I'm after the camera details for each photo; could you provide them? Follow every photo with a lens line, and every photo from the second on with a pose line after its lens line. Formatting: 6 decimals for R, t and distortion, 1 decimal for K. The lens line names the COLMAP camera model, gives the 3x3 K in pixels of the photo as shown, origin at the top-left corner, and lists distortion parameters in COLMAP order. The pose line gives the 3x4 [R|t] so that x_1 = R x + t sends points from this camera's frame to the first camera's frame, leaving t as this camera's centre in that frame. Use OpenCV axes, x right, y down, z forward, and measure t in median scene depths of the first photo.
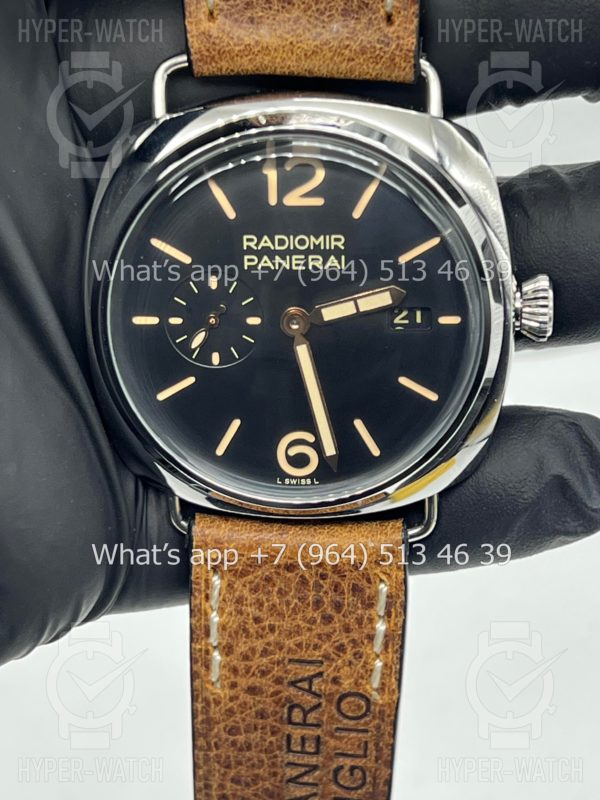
lens RADIAL K [[1877.5, 0, 304.5], [0, 1877.5, 393.3], [0, 0, 1]] dist [-0.070417, 0.000000]
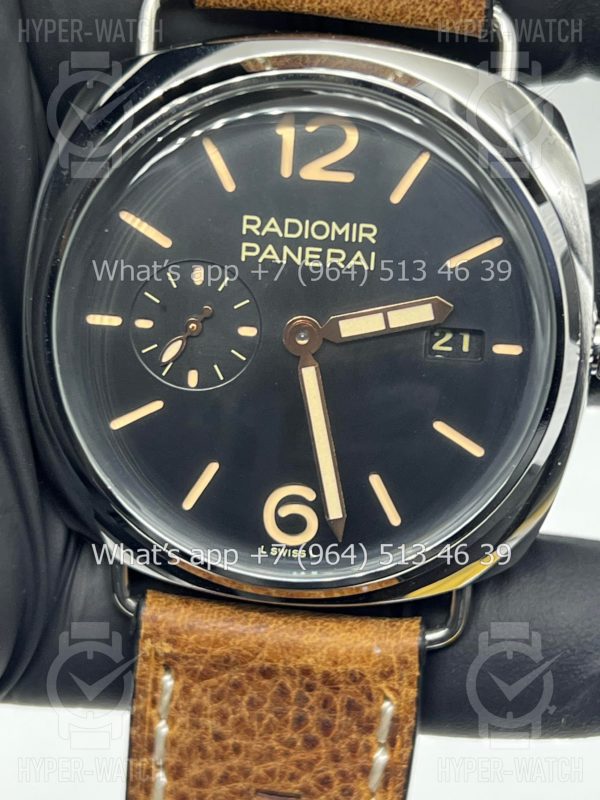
lens RADIAL K [[1877.5, 0, 295.7], [0, 1877.5, 397.2], [0, 0, 1]] dist [-0.070417, 0.000000]
pose [[0.996907, 0.077672, 0.011987, -0.014871], [-0.076450, 0.993756, -0.081265, 0.047391], [-0.018224, 0.080097, 0.996620, 0.254464]]
